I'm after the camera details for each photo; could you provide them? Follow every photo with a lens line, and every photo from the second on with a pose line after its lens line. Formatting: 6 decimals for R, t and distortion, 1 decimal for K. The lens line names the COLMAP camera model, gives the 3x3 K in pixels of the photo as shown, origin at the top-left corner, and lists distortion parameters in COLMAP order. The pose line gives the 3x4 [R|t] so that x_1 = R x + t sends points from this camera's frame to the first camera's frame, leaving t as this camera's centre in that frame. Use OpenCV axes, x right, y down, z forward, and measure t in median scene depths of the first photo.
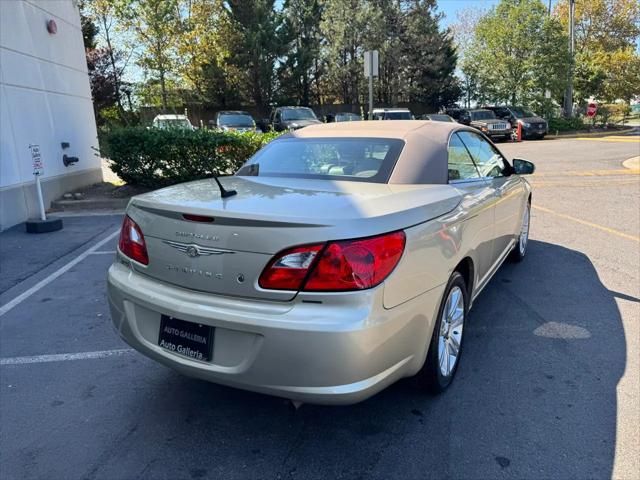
lens RADIAL K [[452.7, 0, 321.1], [0, 452.7, 242.4], [0, 0, 1]] dist [0.033936, -0.042074]
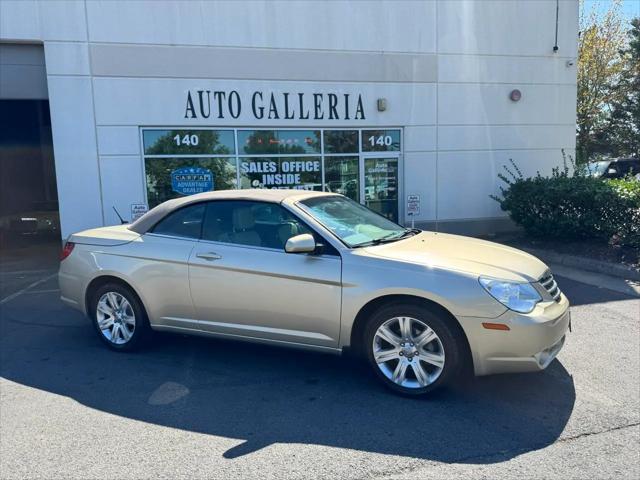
lens RADIAL K [[449.1, 0, 325.3], [0, 449.1, 249.3], [0, 0, 1]] dist [0.063237, -0.078930]
pose [[0.107849, 0.149059, -0.982929, 0.288375], [-0.211547, 0.969494, 0.123810, -0.061764], [0.971399, 0.194583, 0.136092, 0.214384]]
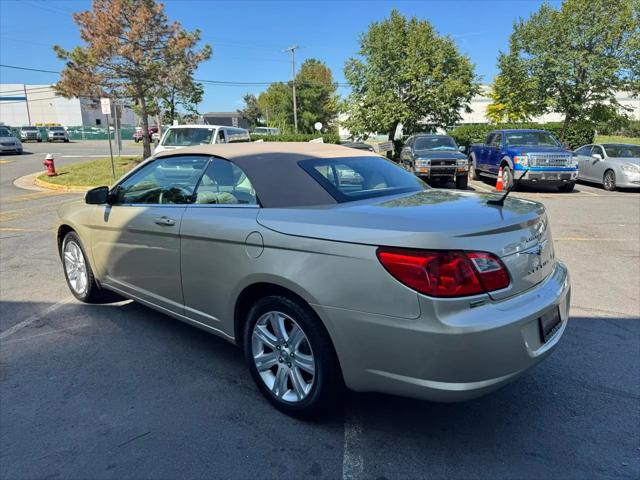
lens RADIAL K [[452.7, 0, 323.7], [0, 452.7, 242.4], [0, 0, 1]] dist [0.033936, -0.042074]
pose [[0.180786, -0.191651, 0.964669, -0.173196], [0.242211, 0.959298, 0.145192, -0.034710], [-0.953231, 0.207405, 0.219848, 0.144998]]
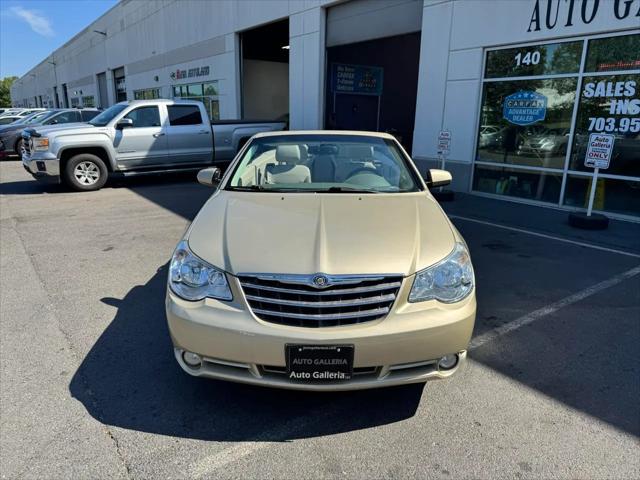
lens RADIAL K [[452.7, 0, 316.7], [0, 452.7, 239.5], [0, 0, 1]] dist [0.033936, -0.042074]
pose [[-0.869749, 0.143885, -0.472052, 0.161923], [-0.108410, 0.877477, 0.467206, -0.116649], [0.481439, 0.457527, -0.747586, 0.425961]]
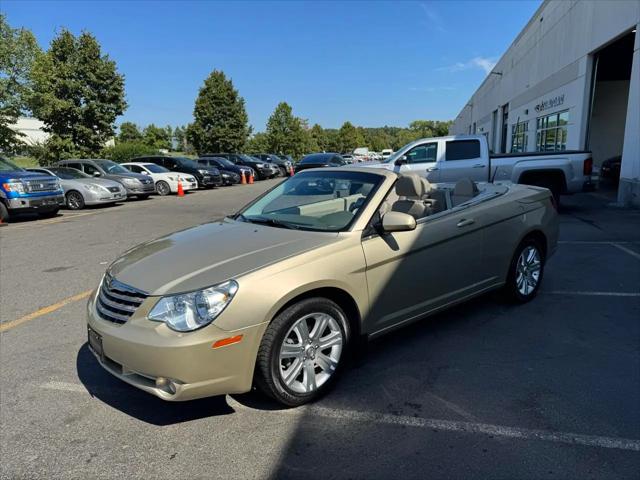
lens RADIAL K [[452.7, 0, 327.6], [0, 452.7, 244.8], [0, 0, 1]] dist [0.033936, -0.042074]
pose [[-0.945041, -0.016648, 0.326529, -0.021461], [0.124880, 0.904604, 0.407549, -0.117733], [-0.302164, 0.425927, -0.852809, 0.447720]]
